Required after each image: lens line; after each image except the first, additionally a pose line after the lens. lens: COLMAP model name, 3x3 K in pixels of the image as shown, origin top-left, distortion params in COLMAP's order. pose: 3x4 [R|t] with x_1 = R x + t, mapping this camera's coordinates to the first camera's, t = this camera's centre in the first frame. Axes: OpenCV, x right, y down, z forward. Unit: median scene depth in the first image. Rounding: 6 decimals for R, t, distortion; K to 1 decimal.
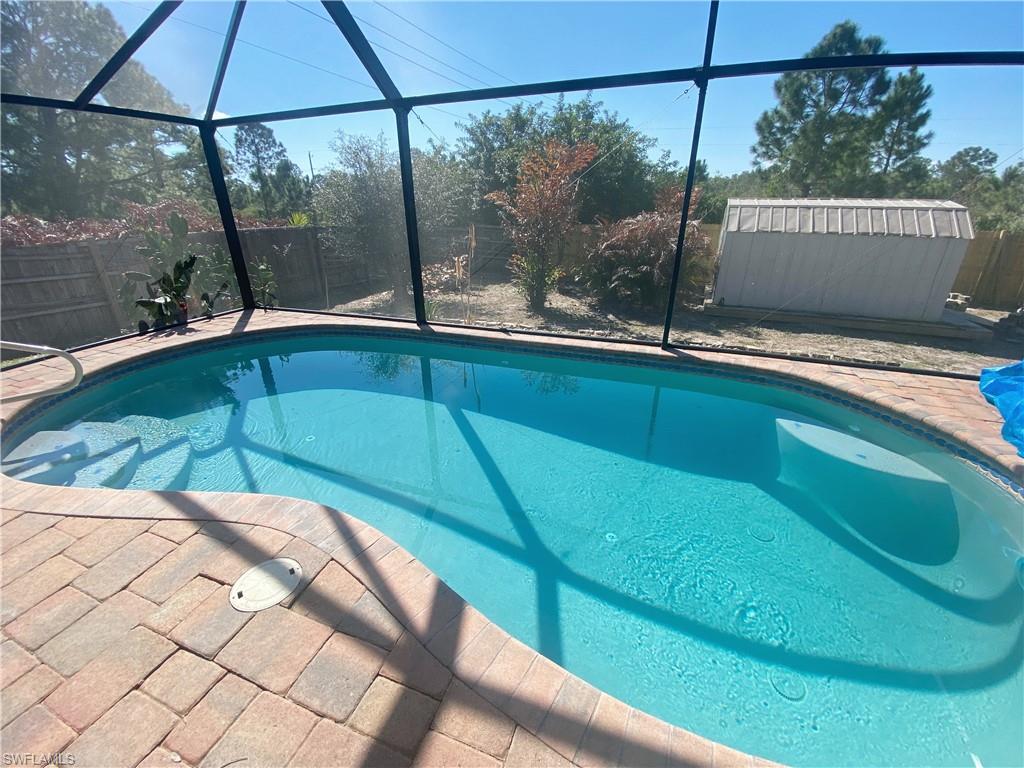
lens RADIAL K [[429.2, 0, 512.0], [0, 429.2, 384.0], [0, 0, 1]] dist [0.017811, -0.023054]
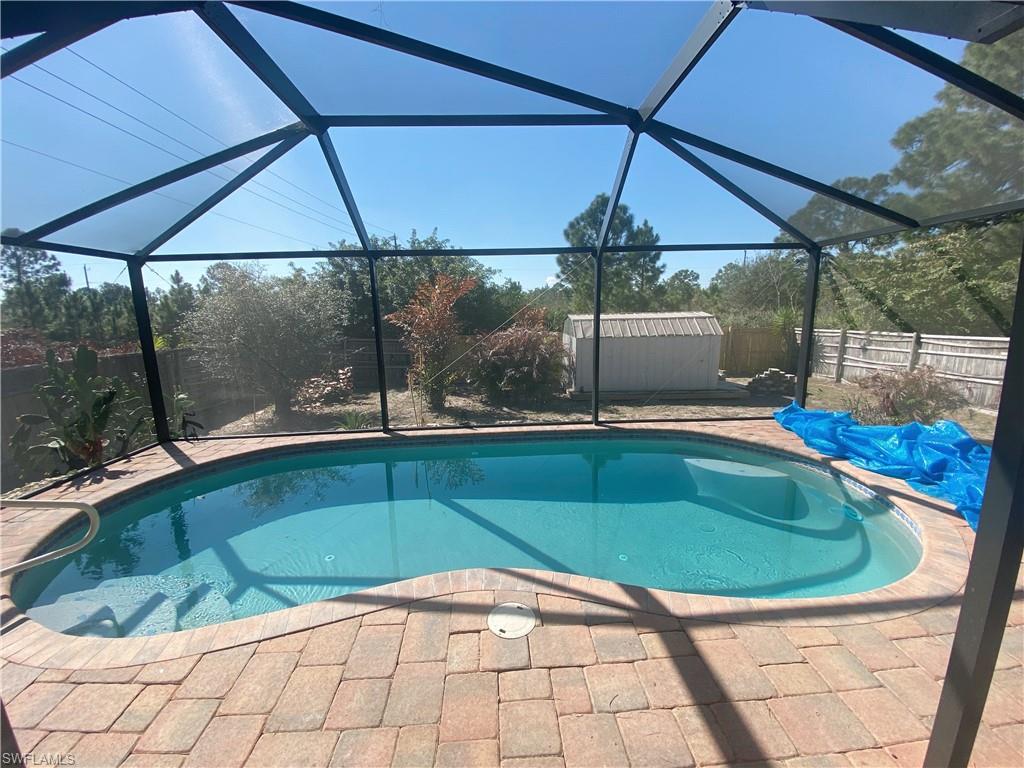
lens RADIAL K [[420.8, 0, 512.0], [0, 420.8, 384.0], [0, 0, 1]] dist [0.021189, -0.021240]
pose [[0.917759, -0.083487, 0.388264, -0.413668], [0.169159, 0.966710, -0.191982, 0.002901], [-0.359310, 0.241872, 0.901329, -0.148561]]
